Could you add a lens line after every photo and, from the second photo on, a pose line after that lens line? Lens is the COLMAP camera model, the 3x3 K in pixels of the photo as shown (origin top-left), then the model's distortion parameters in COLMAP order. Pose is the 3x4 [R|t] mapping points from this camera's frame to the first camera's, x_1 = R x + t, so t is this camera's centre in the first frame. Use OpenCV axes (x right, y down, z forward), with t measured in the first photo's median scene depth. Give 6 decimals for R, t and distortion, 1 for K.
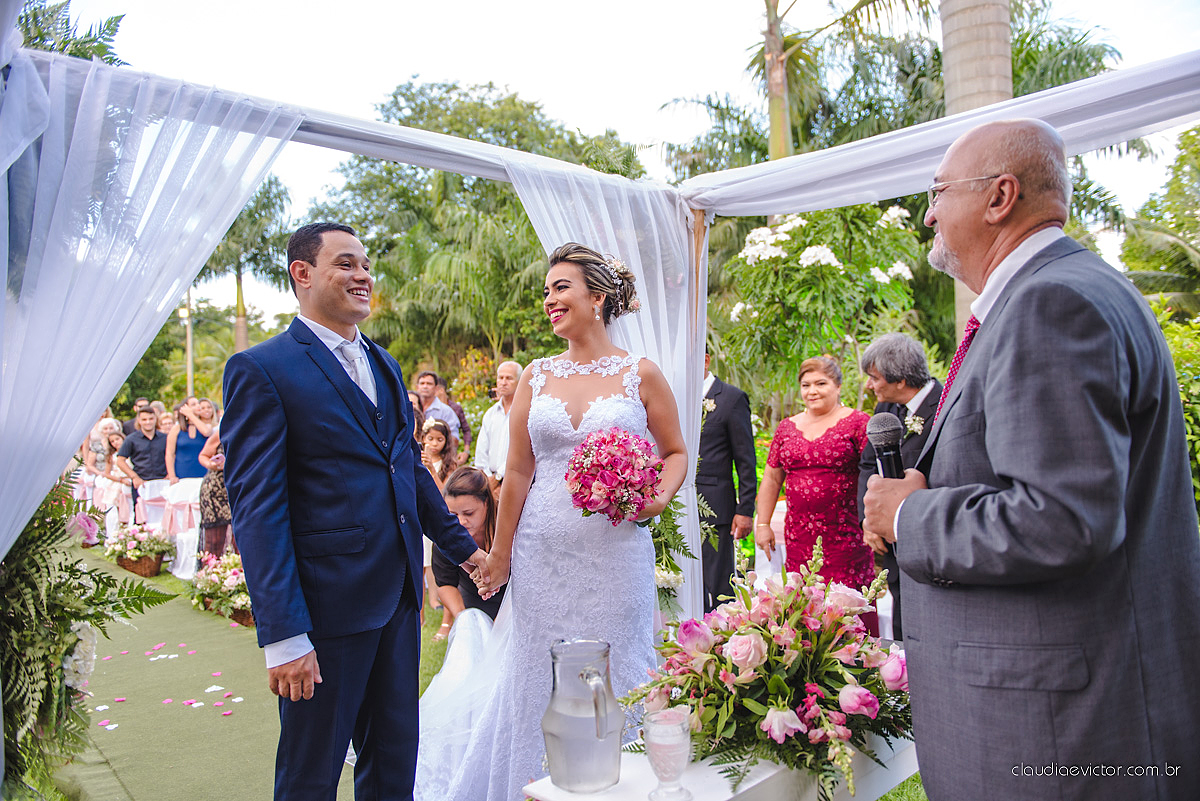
lens RADIAL K [[898.0, 0, 607.2], [0, 898.0, 402.0], [0, 0, 1]] dist [-0.002568, -0.014347]
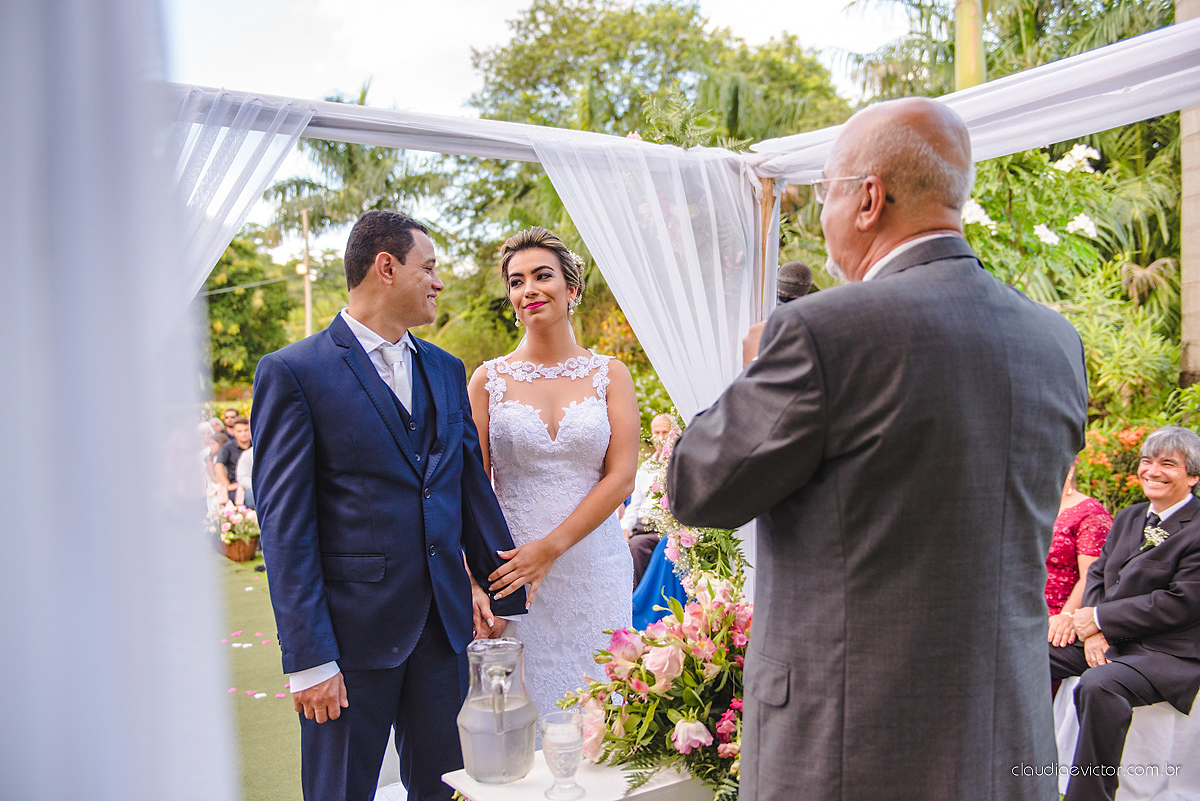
lens RADIAL K [[1099.3, 0, 594.1], [0, 1099.3, 401.2], [0, 0, 1]] dist [0.033412, 0.000091]
pose [[0.980212, 0.015905, -0.197311, 0.073764], [-0.009672, 0.999424, 0.032516, -0.013161], [0.197714, -0.029965, 0.979802, -0.052472]]
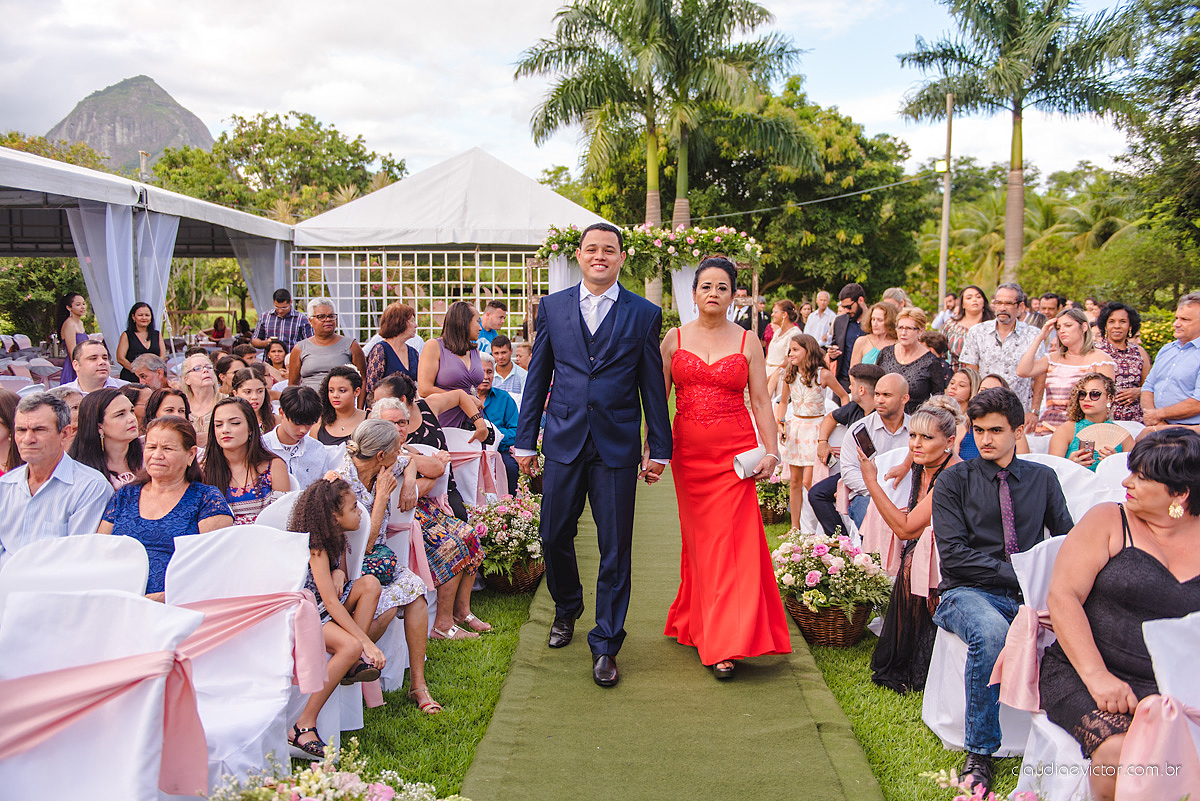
lens RADIAL K [[918.0, 0, 607.5], [0, 918.0, 408.6], [0, 0, 1]] dist [-0.032035, -0.006688]
pose [[0.709862, 0.116424, -0.694652, -0.267518], [-0.020755, 0.989274, 0.144593, -0.007602], [0.704035, -0.088223, 0.704664, 0.567843]]
